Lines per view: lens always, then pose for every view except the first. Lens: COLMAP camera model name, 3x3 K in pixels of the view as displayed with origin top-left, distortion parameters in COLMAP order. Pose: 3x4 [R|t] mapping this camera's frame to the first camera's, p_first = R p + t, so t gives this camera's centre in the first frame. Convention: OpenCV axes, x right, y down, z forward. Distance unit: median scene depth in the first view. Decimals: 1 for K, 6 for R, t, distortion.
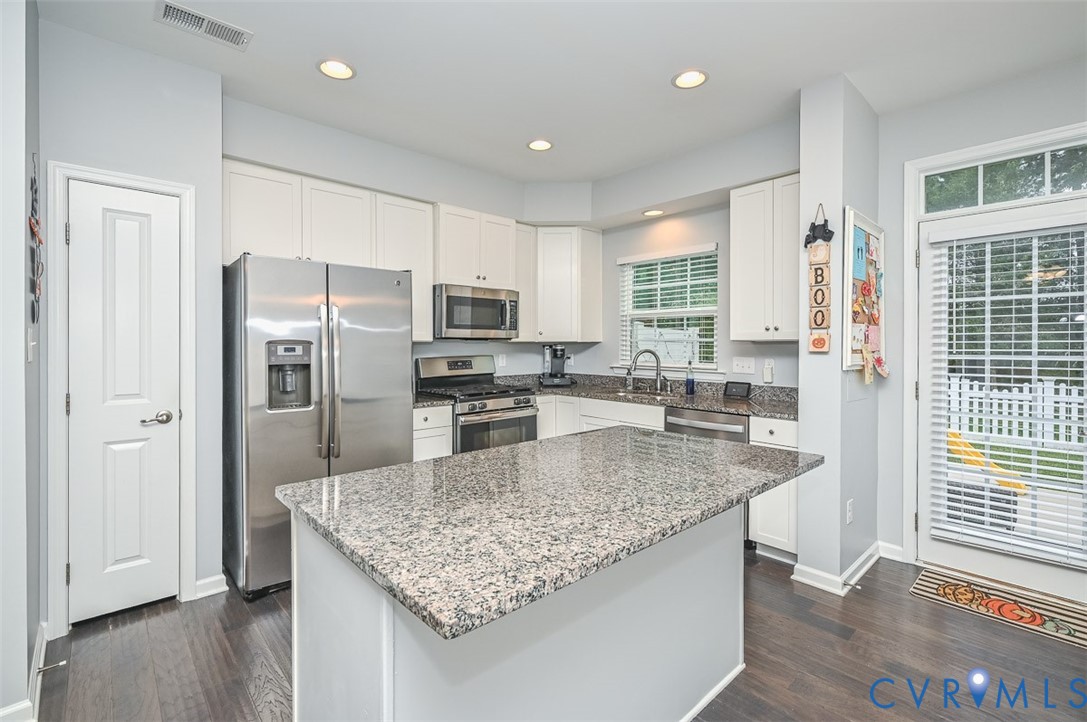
lens RADIAL K [[489.0, 0, 547.7], [0, 489.0, 347.8], [0, 0, 1]] dist [0.000564, 0.000442]
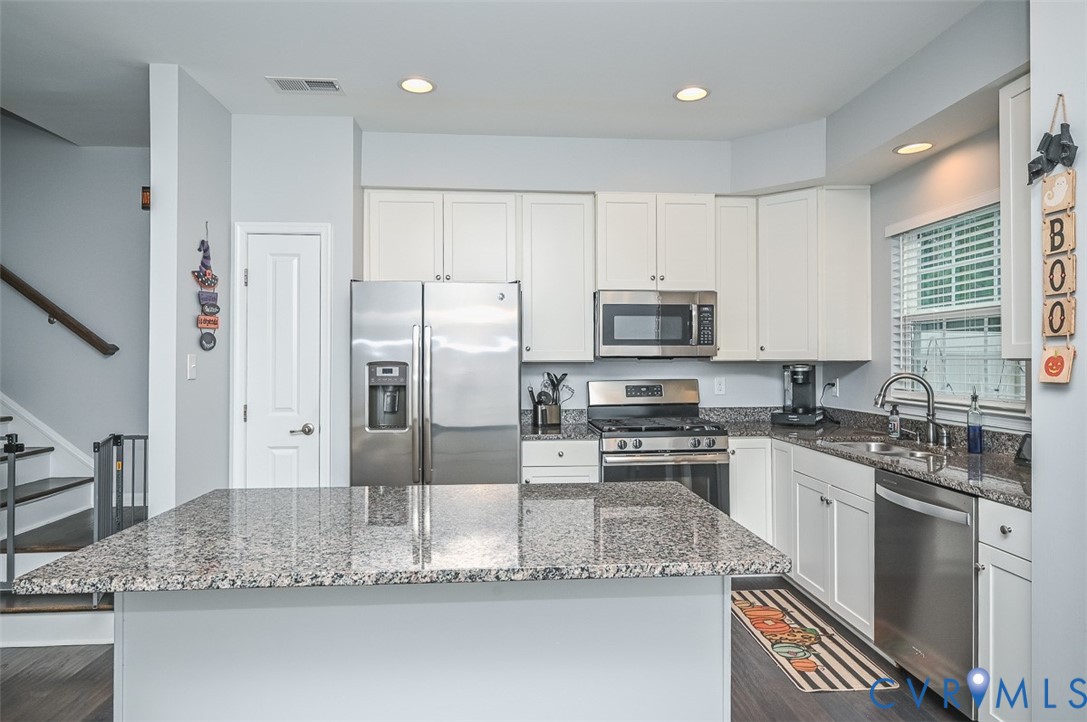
lens RADIAL K [[654.8, 0, 544.8], [0, 654.8, 355.7], [0, 0, 1]] dist [-0.001020, 0.000165]
pose [[0.785857, -0.006584, -0.618374, 0.504977], [-0.002608, 0.999899, -0.013961, -0.008642], [0.618403, 0.012584, 0.785760, 0.118196]]
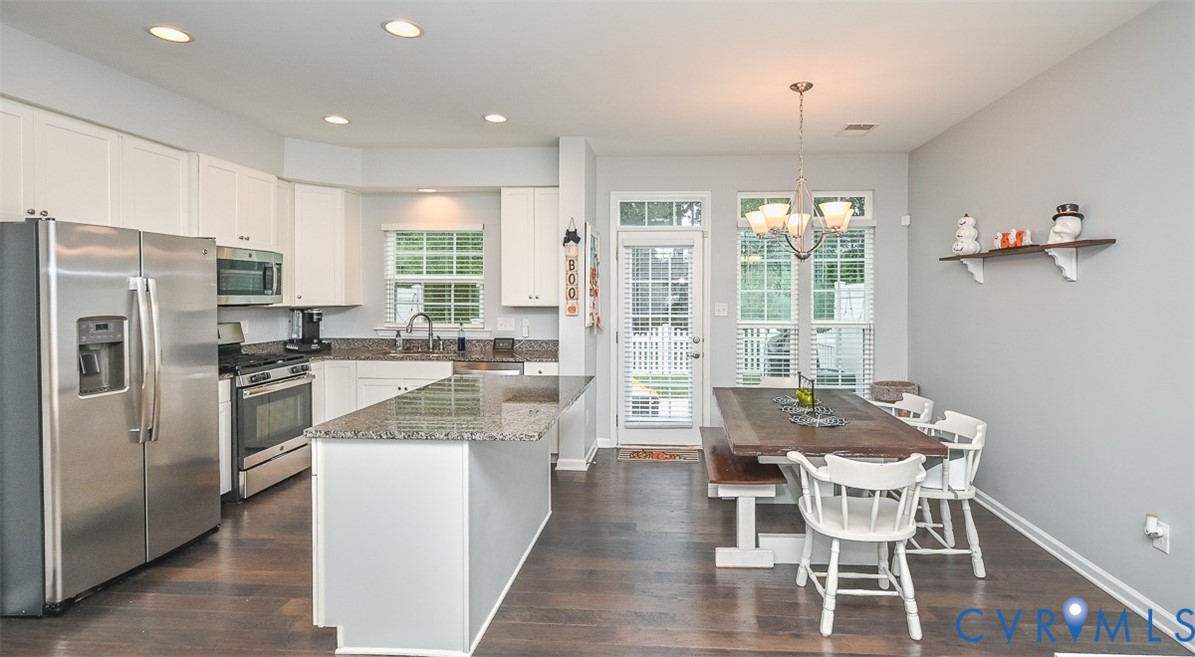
lens RADIAL K [[571.7, 0, 635.0], [0, 571.7, 301.6], [0, 0, 1]] dist [-0.001194, -0.000048]
pose [[0.728591, -0.007415, 0.684909, -0.471005], [0.004301, 0.999971, 0.006251, -0.039973], [-0.684935, -0.001608, 0.728602, -0.388839]]
